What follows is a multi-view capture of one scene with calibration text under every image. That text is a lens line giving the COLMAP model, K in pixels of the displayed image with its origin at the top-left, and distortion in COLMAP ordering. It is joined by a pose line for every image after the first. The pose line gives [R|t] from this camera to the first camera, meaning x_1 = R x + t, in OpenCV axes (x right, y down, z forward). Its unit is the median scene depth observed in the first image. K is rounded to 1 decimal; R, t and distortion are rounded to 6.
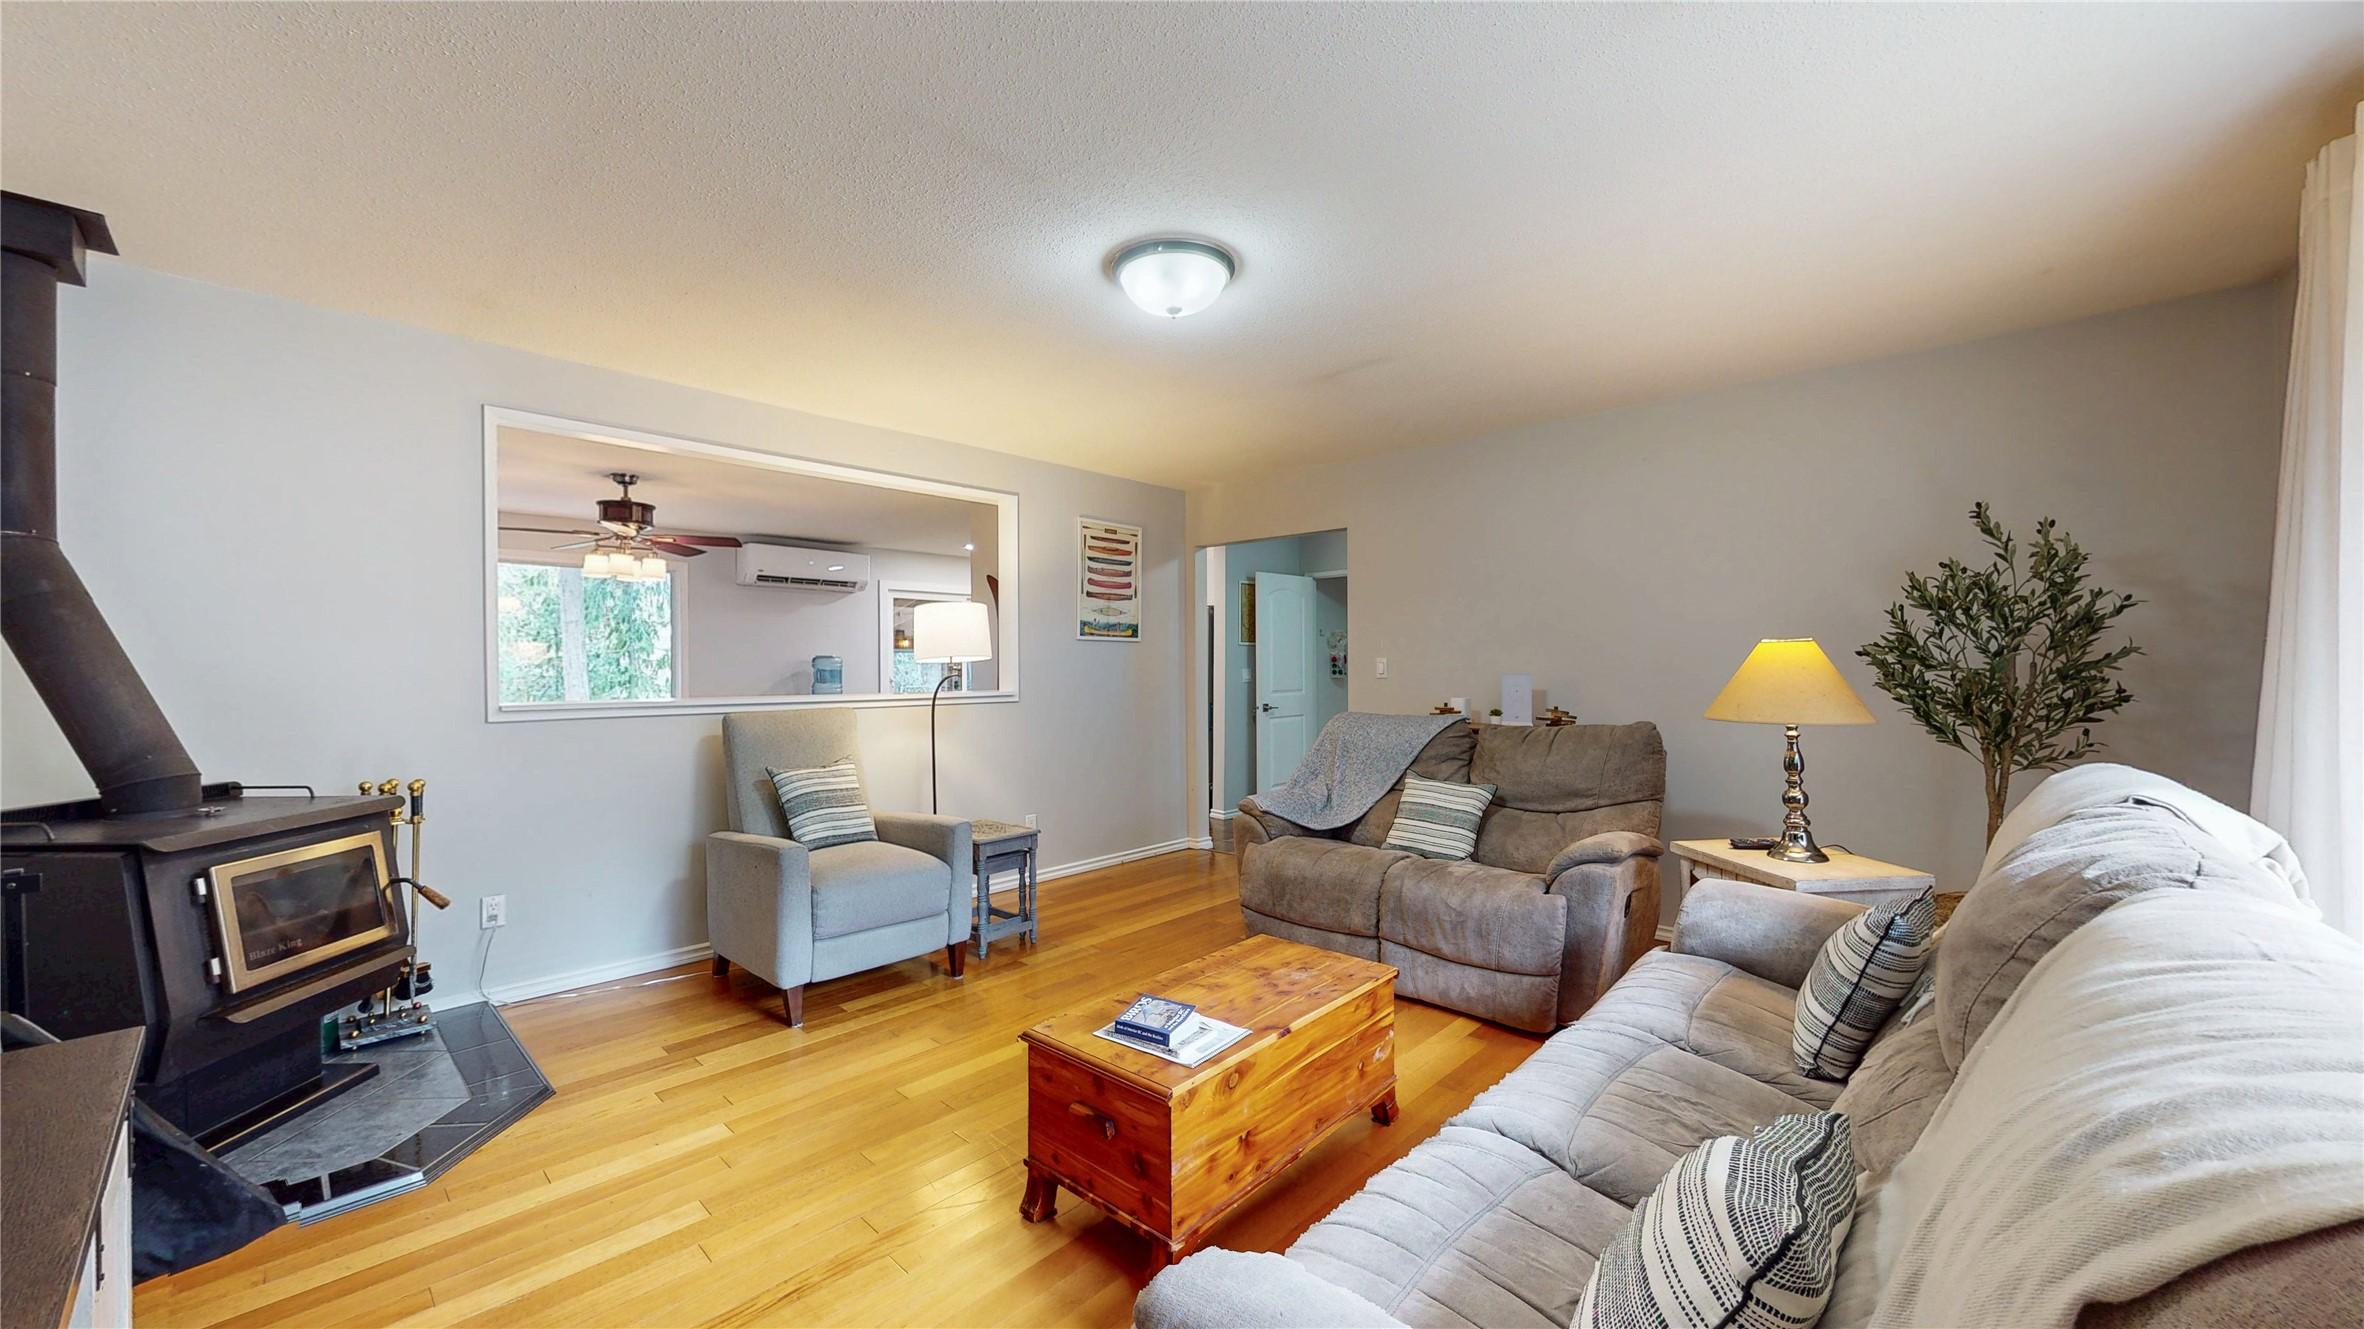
lens RADIAL K [[874.6, 0, 1182.0], [0, 874.6, 664.5], [0, 0, 1]] dist [-0.001009, -0.000082]
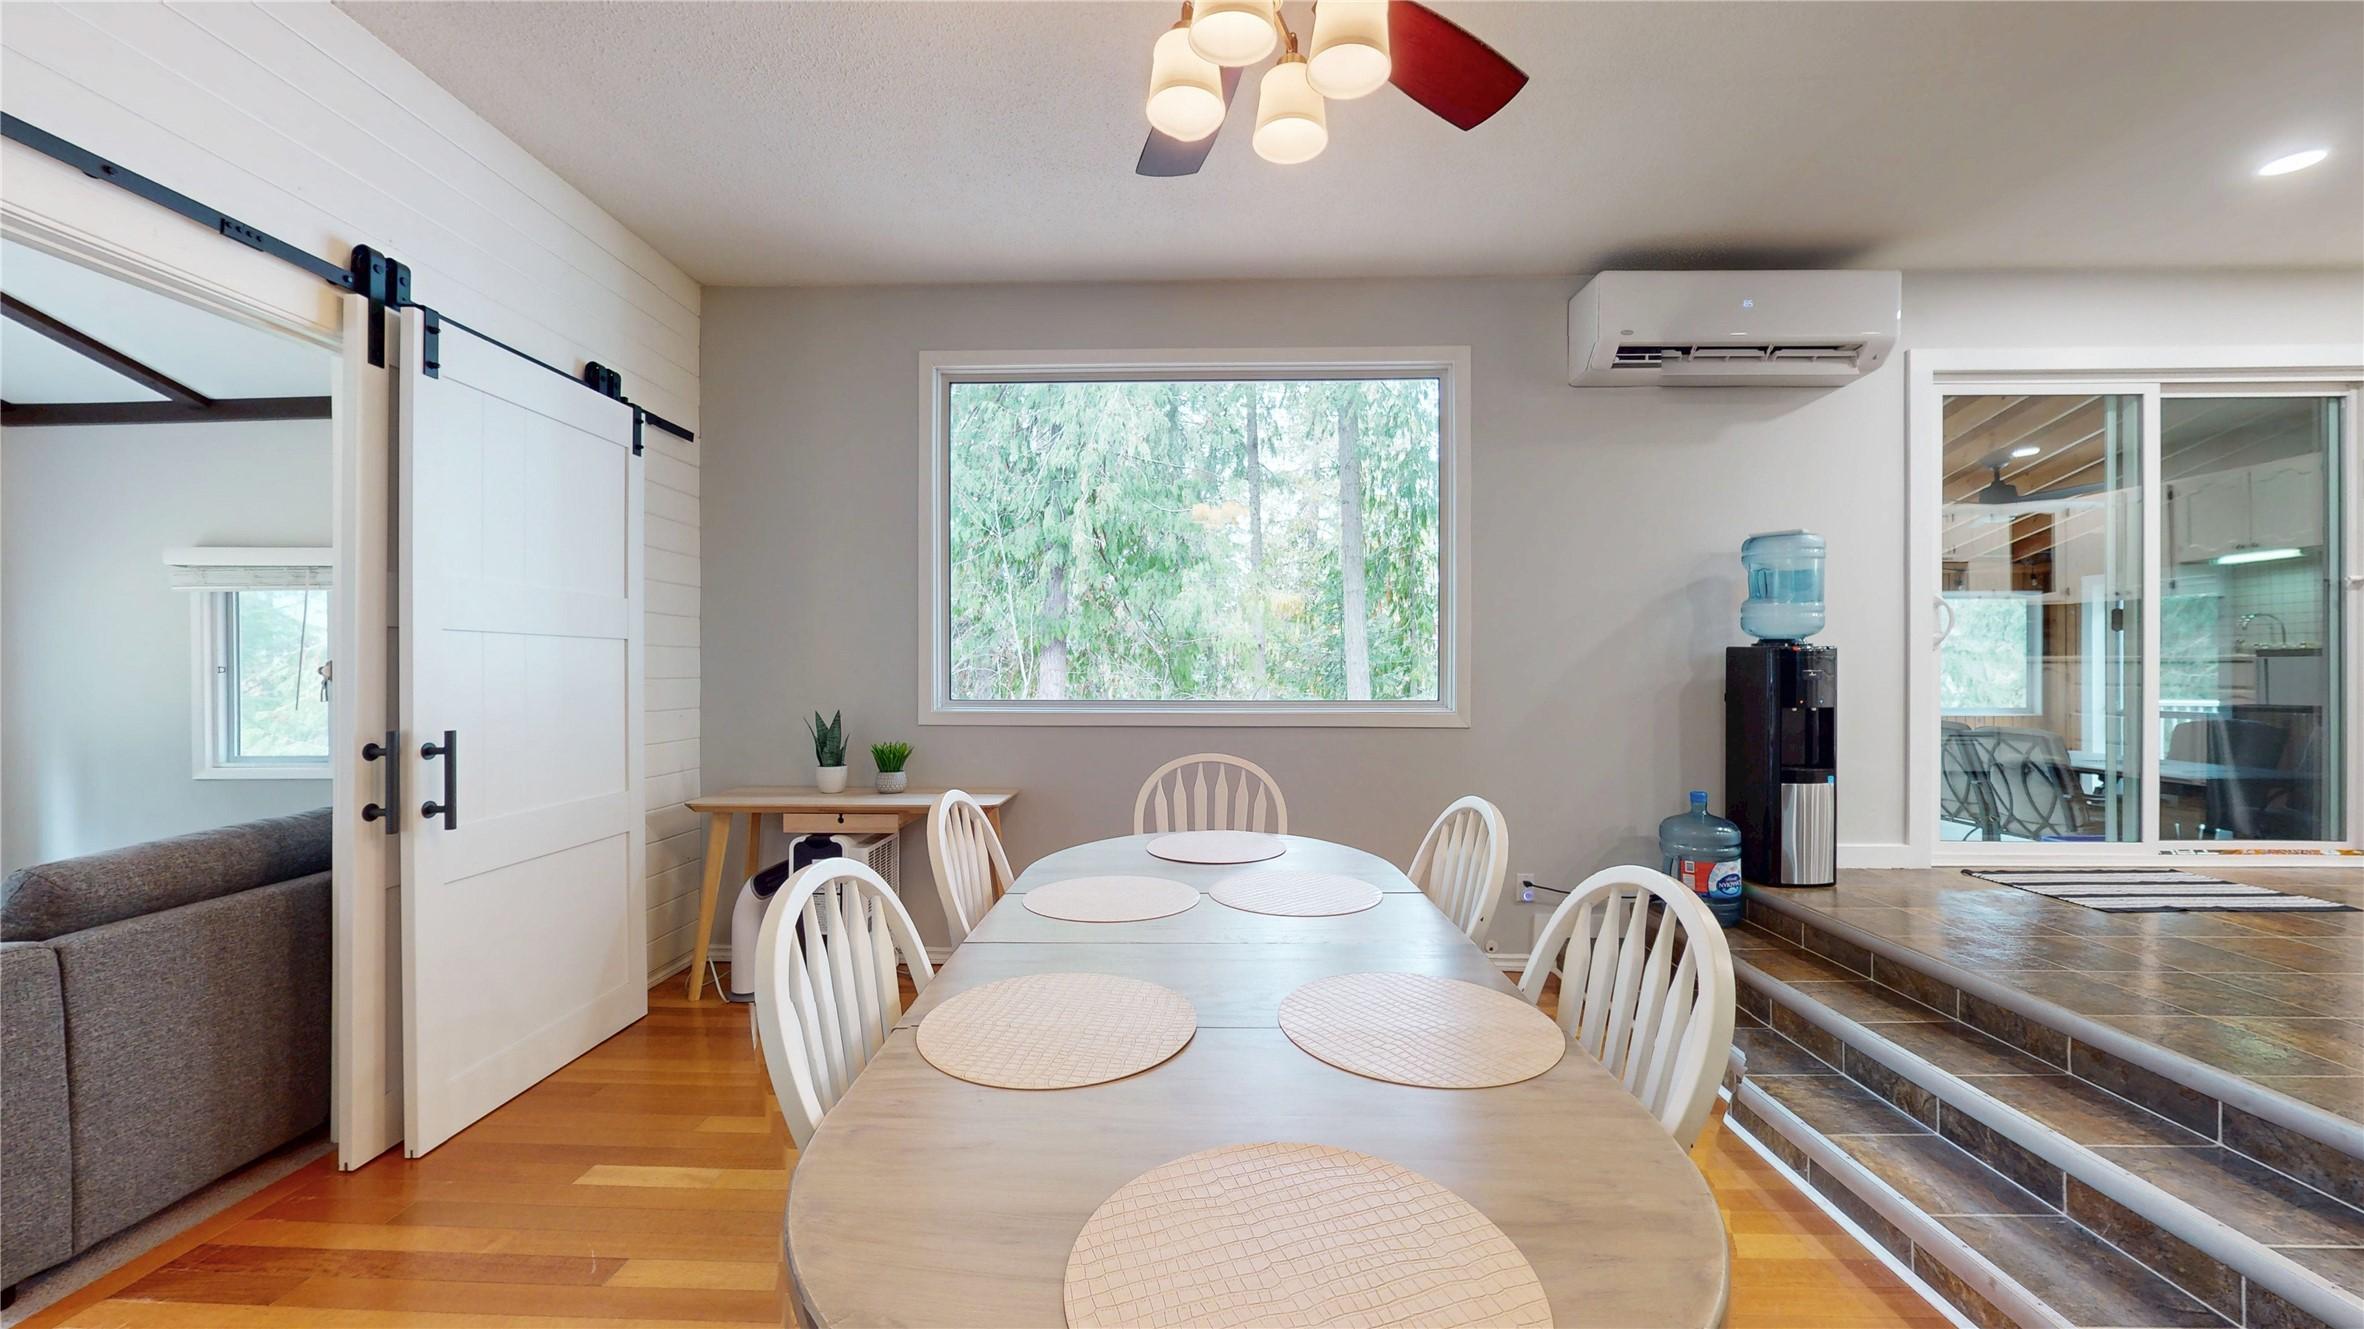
lens RADIAL K [[874.6, 0, 1182.0], [0, 874.6, 664.5], [0, 0, 1]] dist [-0.001009, -0.000082]
pose [[0.671819, -0.002541, -0.740711, -0.312994], [0.001270, 0.999997, -0.002278, 0.055328], [0.740714, 0.000590, 0.671820, 0.552551]]
